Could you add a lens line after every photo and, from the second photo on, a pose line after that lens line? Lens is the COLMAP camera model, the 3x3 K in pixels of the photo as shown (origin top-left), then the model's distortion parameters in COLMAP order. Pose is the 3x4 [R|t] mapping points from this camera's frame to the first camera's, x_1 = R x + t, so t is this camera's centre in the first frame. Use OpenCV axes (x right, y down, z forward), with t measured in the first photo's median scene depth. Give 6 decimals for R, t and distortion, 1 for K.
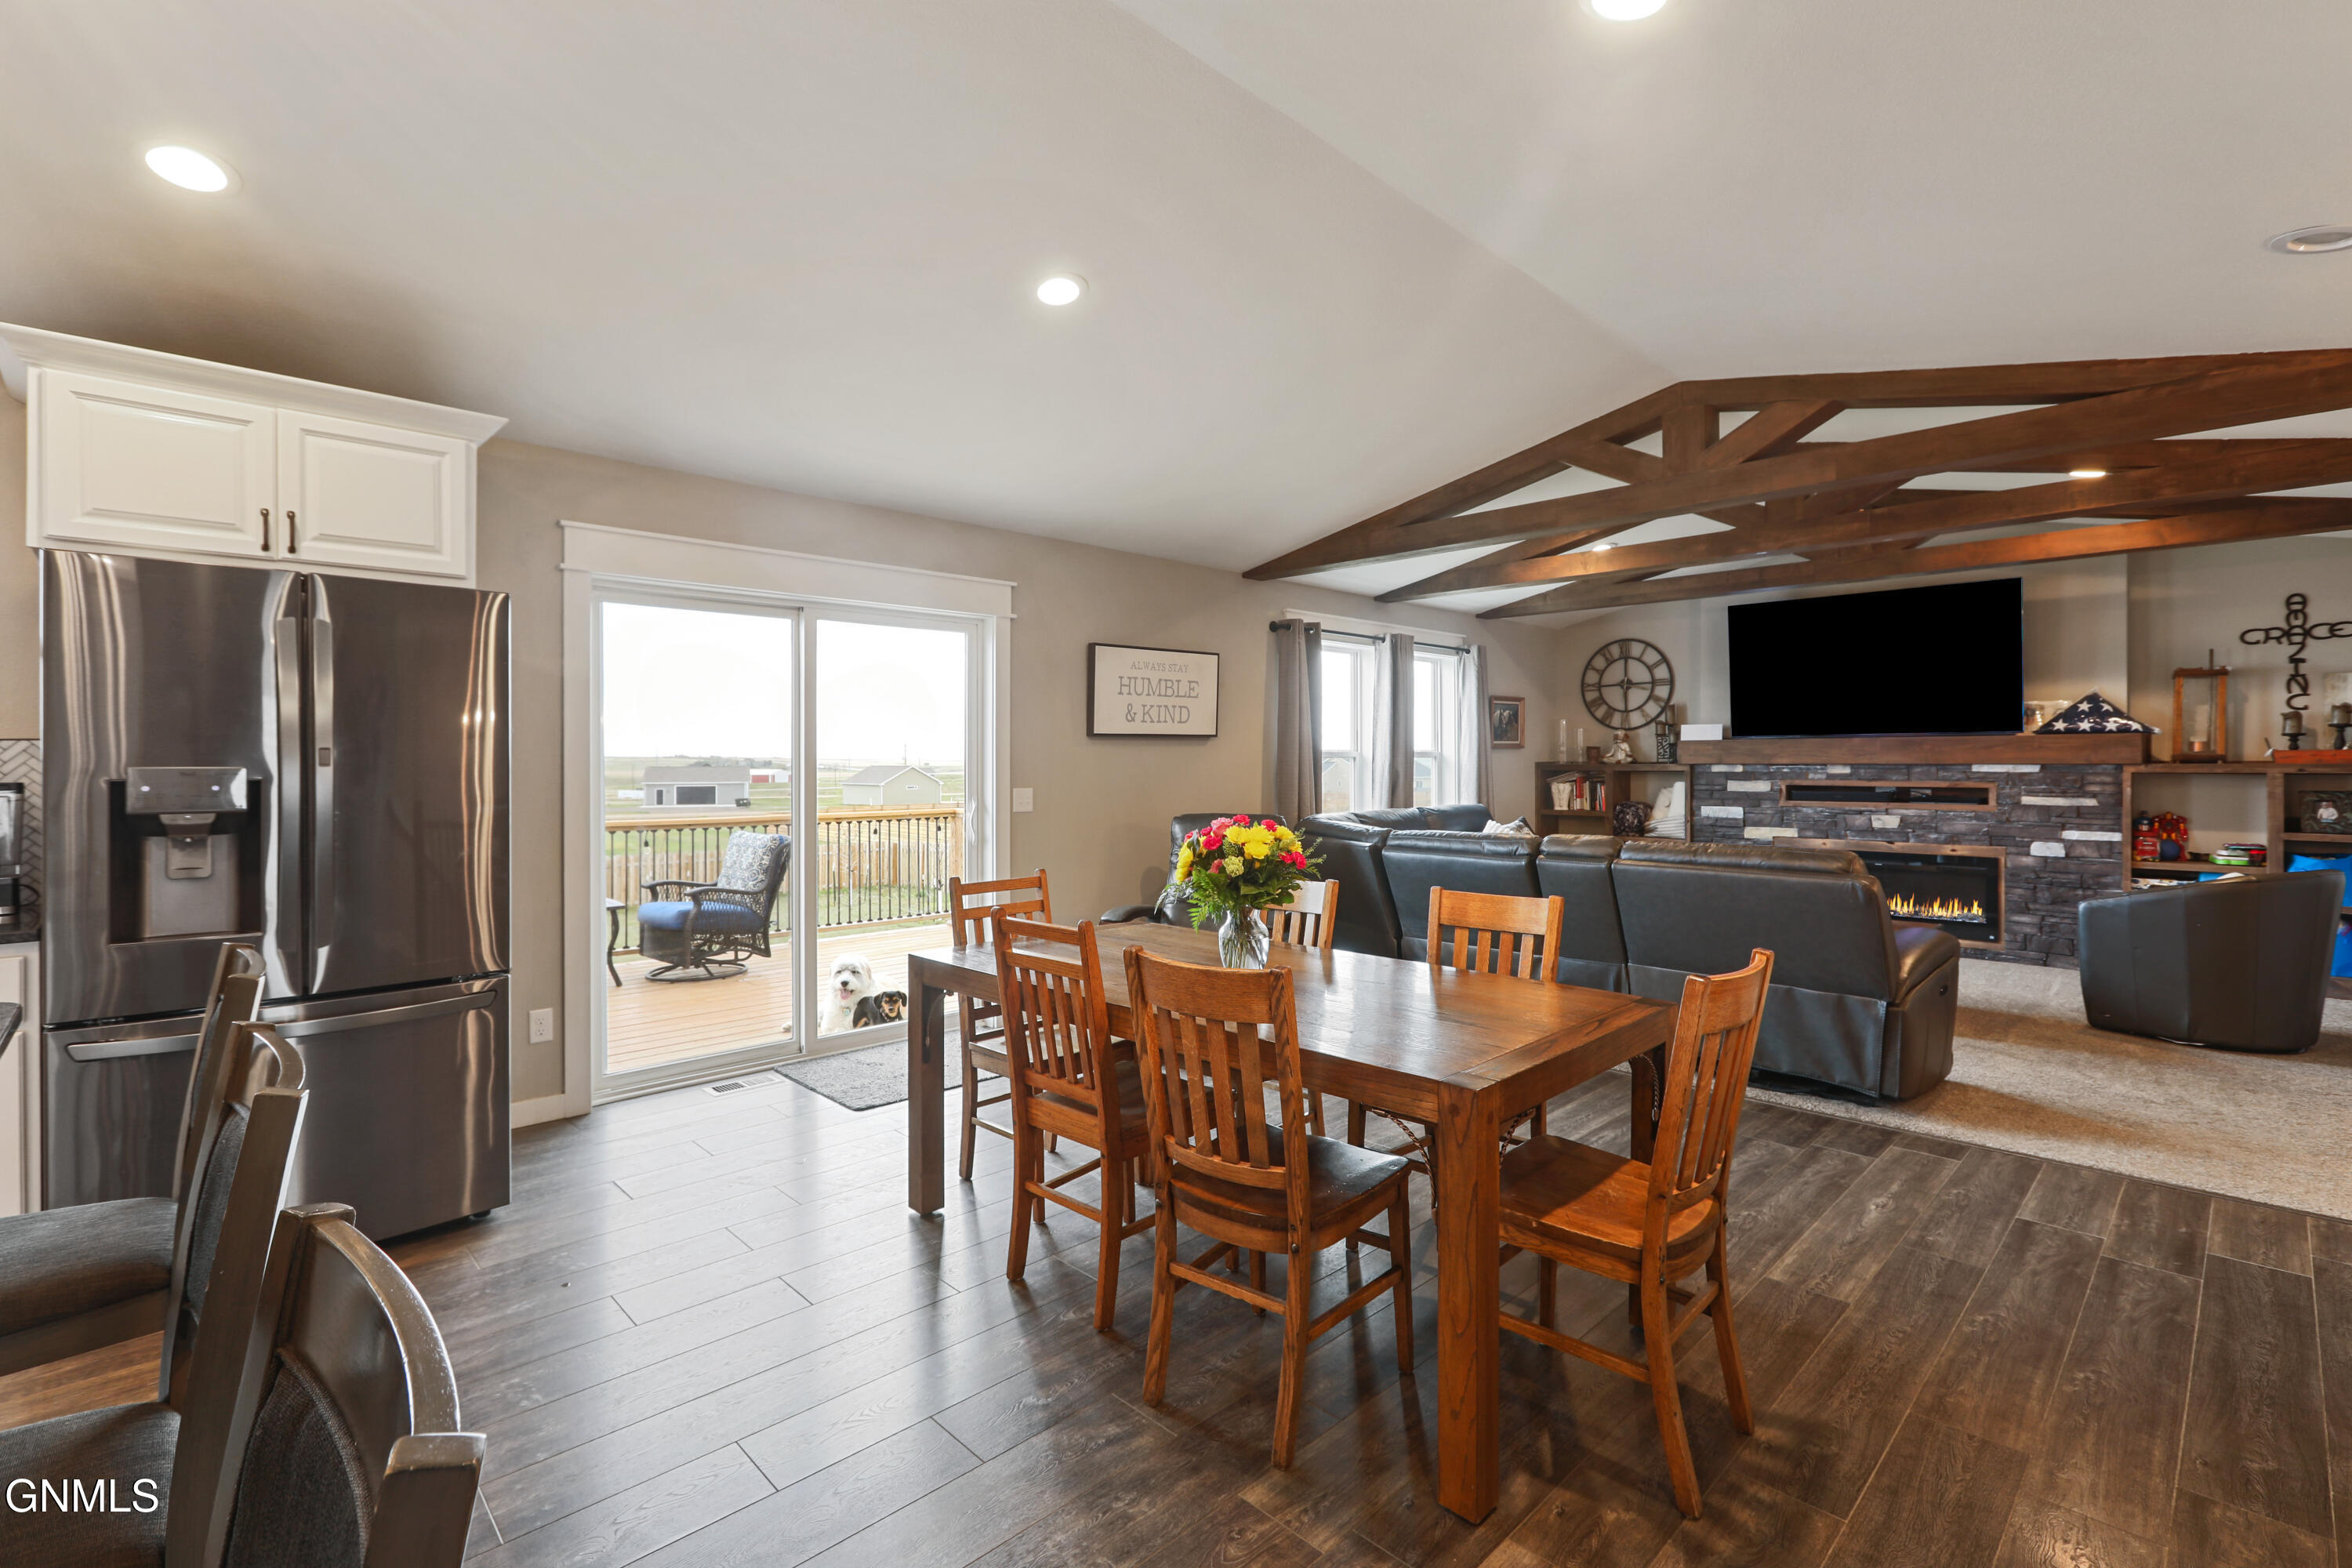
lens RADIAL K [[1055.5, 0, 1158.3], [0, 1055.5, 767.2], [0, 0, 1]] dist [0.001873, 0.000948]
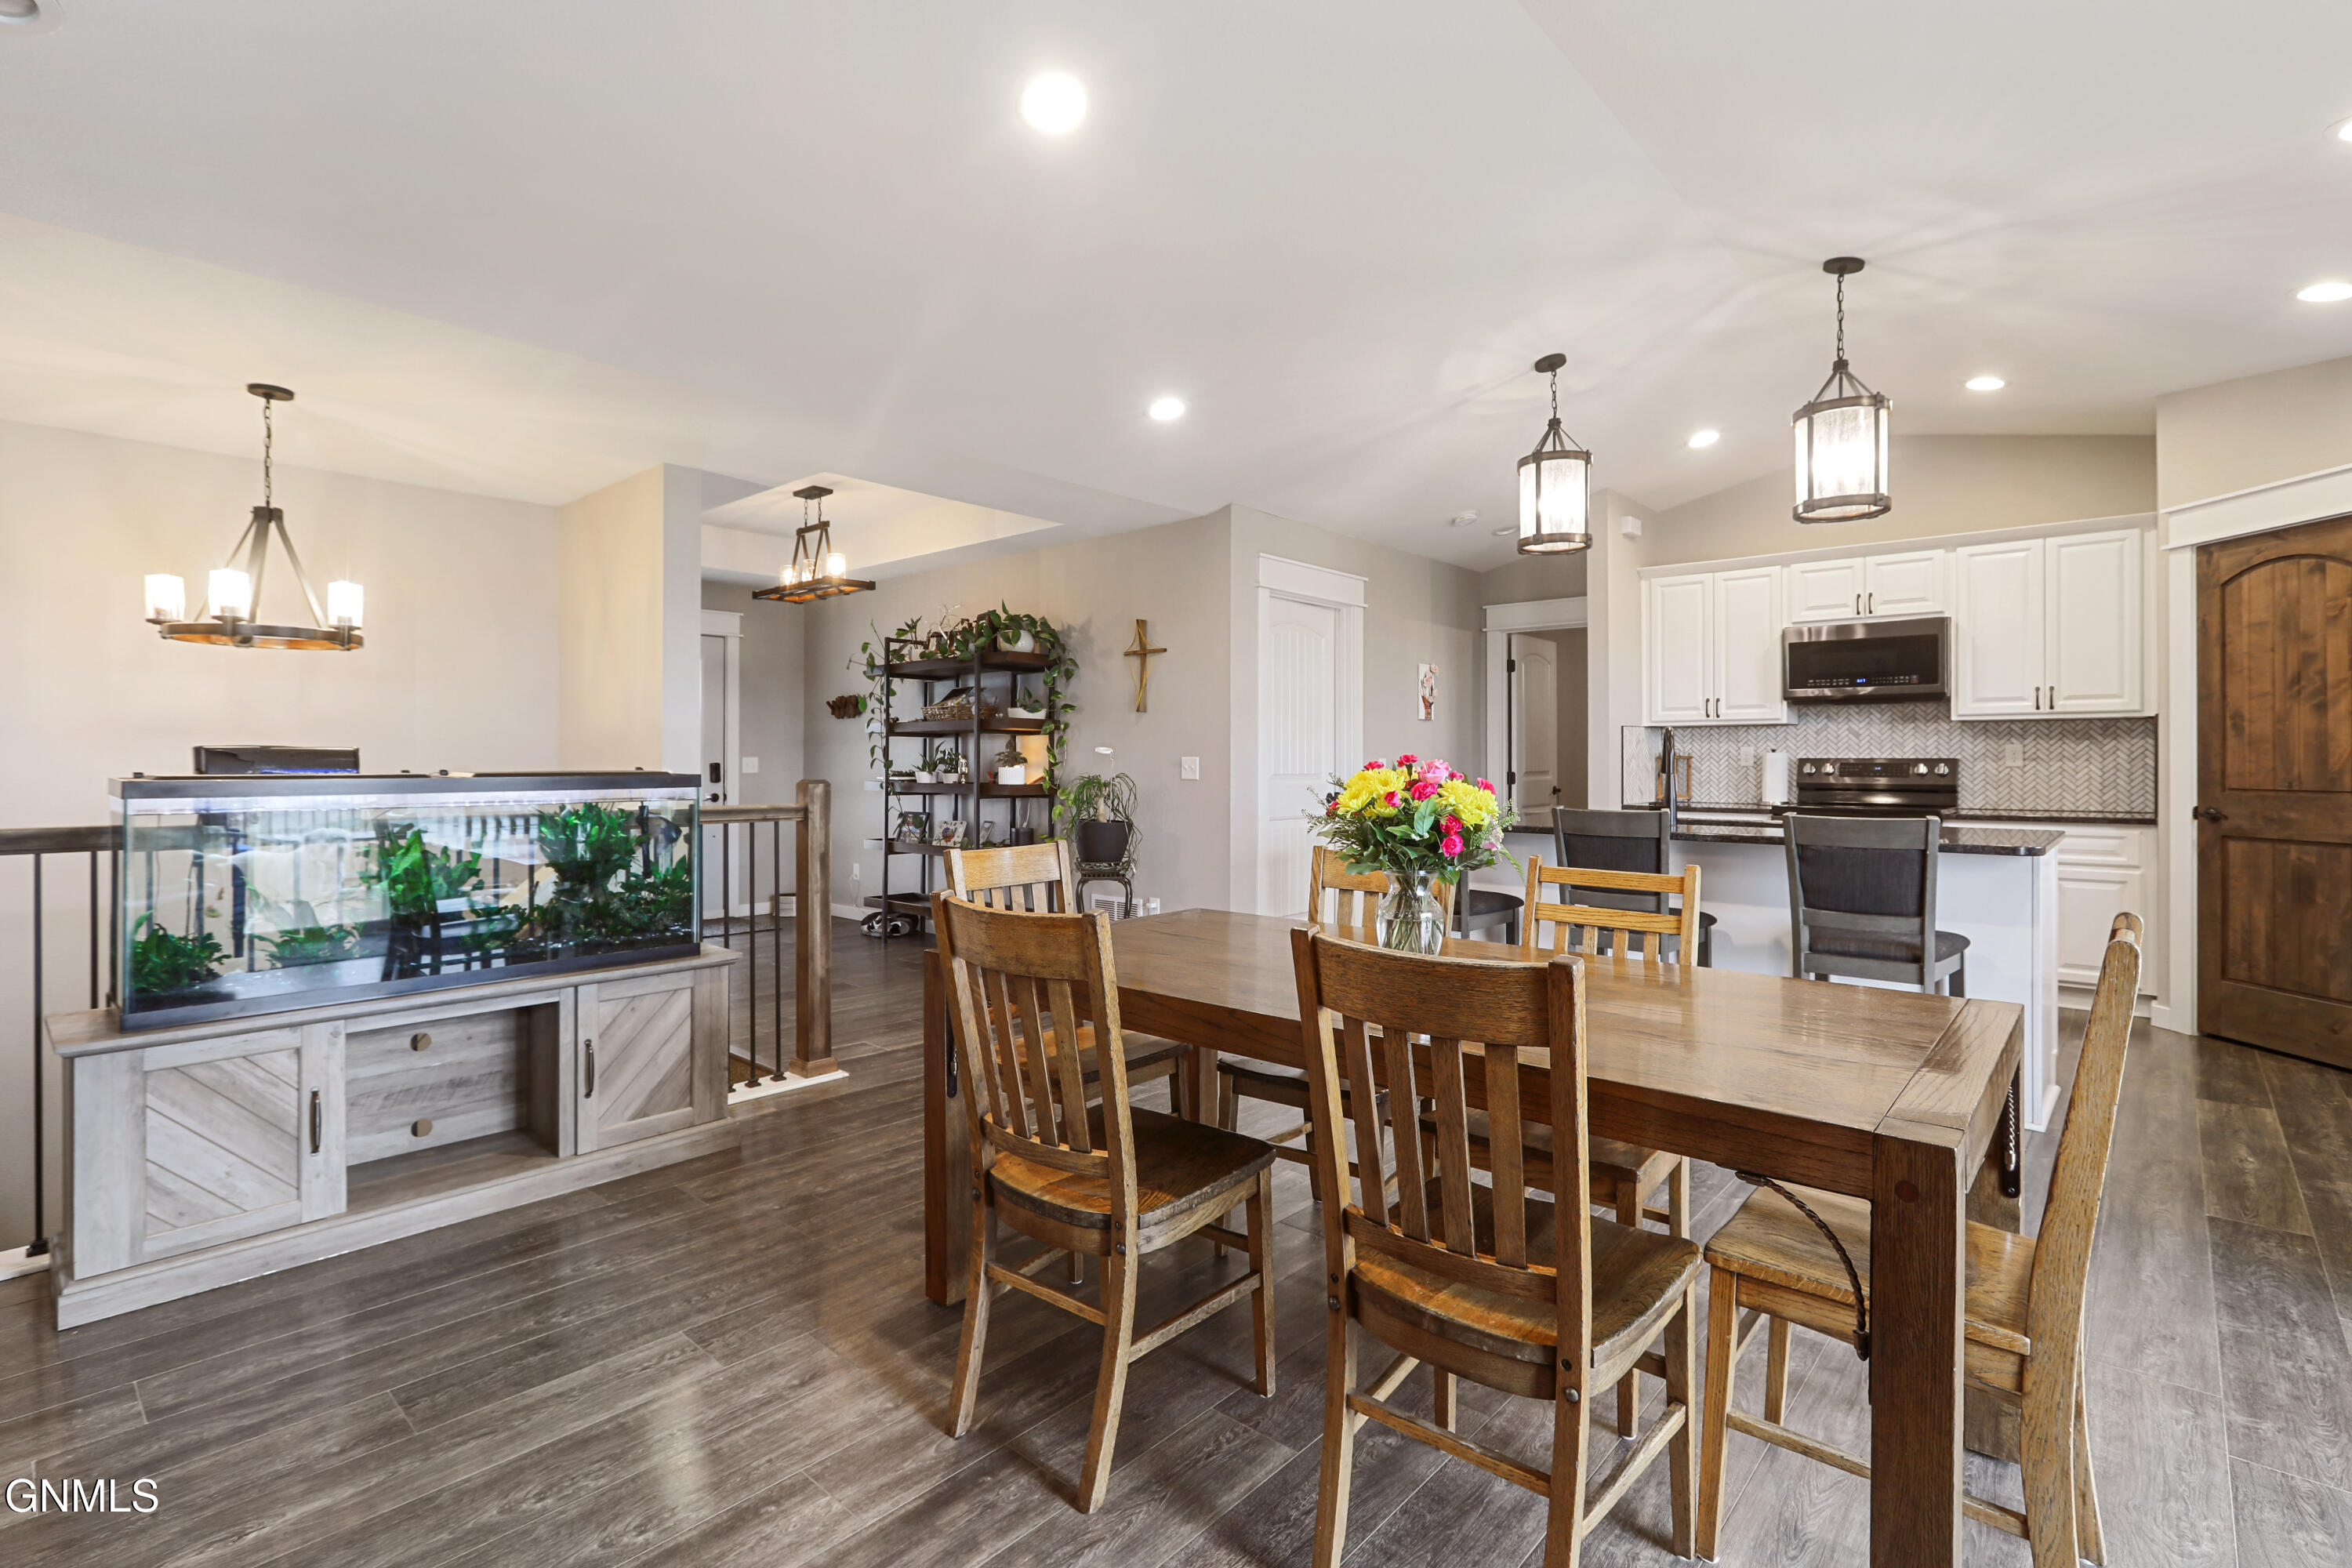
lens RADIAL K [[1077.9, 0, 1189.3], [0, 1077.9, 755.8], [0, 0, 1]] dist [-0.003825, -0.000604]
pose [[-0.996122, 0.003619, -0.087907, 0.209628], [0.003170, 0.999981, 0.005251, 0.029121], [0.087925, 0.004952, -0.996115, 1.212690]]
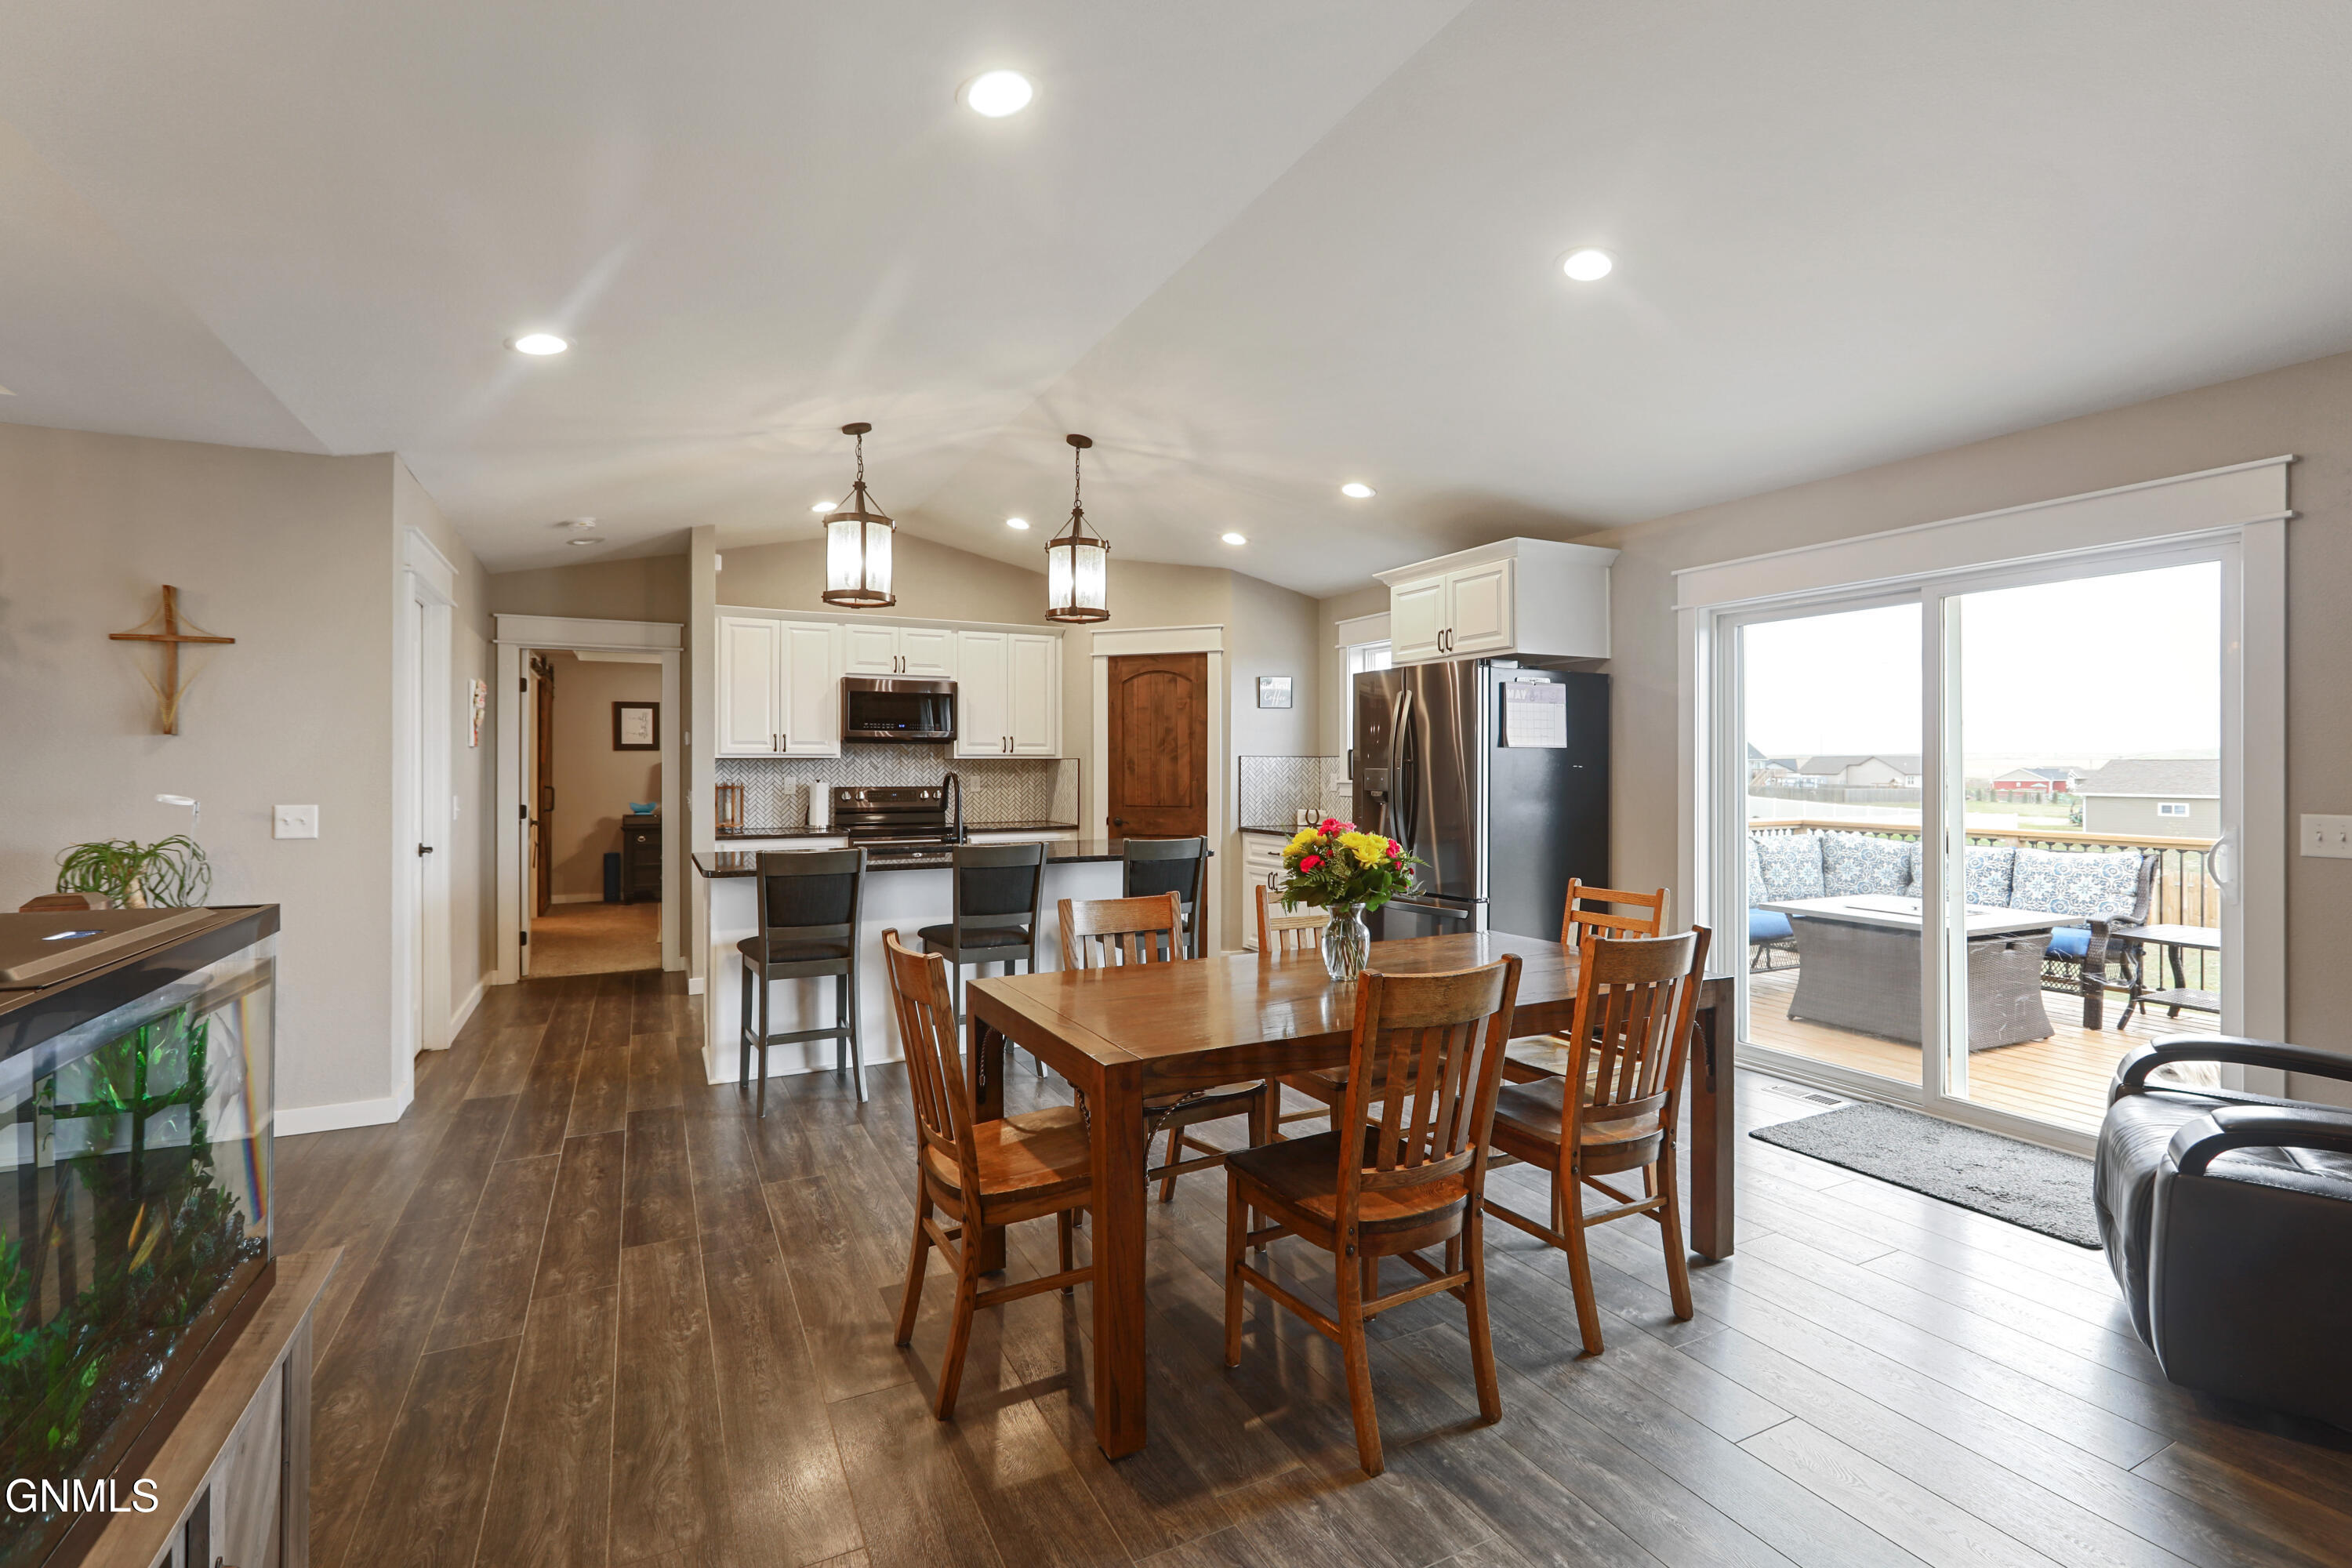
lens RADIAL K [[1055.5, 0, 1158.3], [0, 1055.5, 767.2], [0, 0, 1]] dist [0.001873, 0.000948]
pose [[-0.301350, 0.005268, -0.953499, 0.783670], [-0.005091, 0.999962, 0.007134, -0.008561], [0.953500, 0.007004, -0.301312, 0.780773]]
